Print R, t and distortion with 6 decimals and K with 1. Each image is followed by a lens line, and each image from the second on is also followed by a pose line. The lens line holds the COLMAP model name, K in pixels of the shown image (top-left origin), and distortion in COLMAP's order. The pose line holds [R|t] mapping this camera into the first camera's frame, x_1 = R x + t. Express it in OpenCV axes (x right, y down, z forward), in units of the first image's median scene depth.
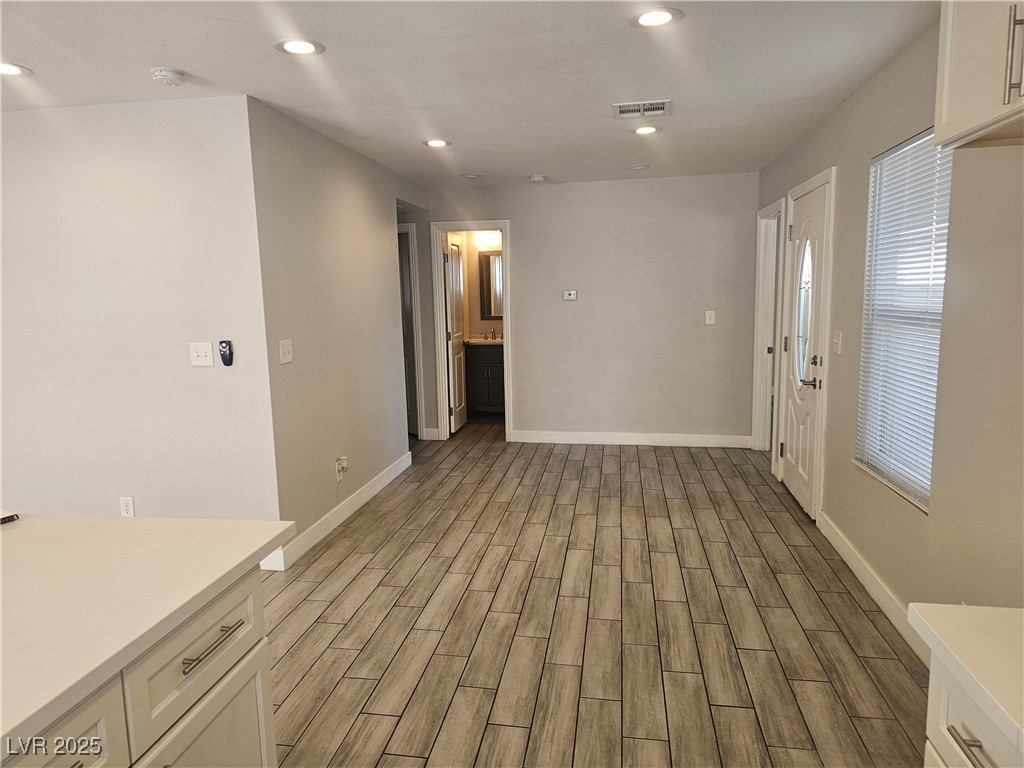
lens RADIAL K [[679.1, 0, 516.4], [0, 679.1, 386.7], [0, 0, 1]] dist [0.063775, -0.061994]
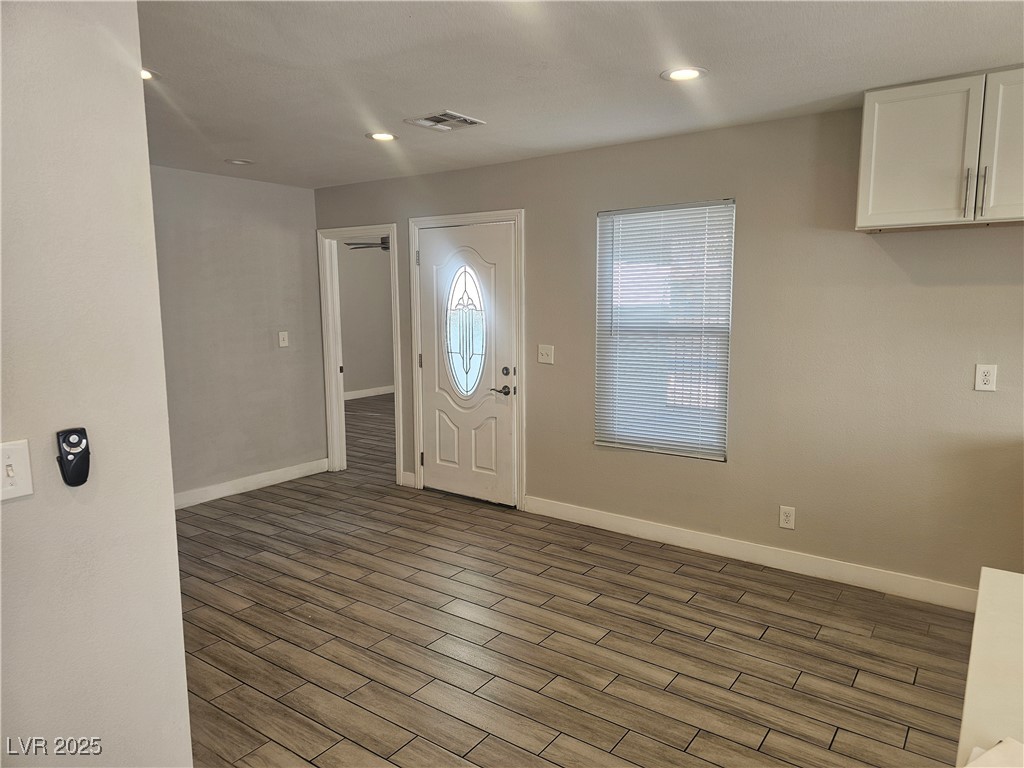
lens RADIAL K [[673.1, 0, 518.3], [0, 673.1, 386.4], [0, 0, 1]] dist [0.073150, -0.070900]
pose [[0.450023, -0.108356, 0.886419, -0.601076], [0.126898, 0.990298, 0.056630, -0.078225], [-0.883955, 0.087000, 0.459407, 0.473387]]
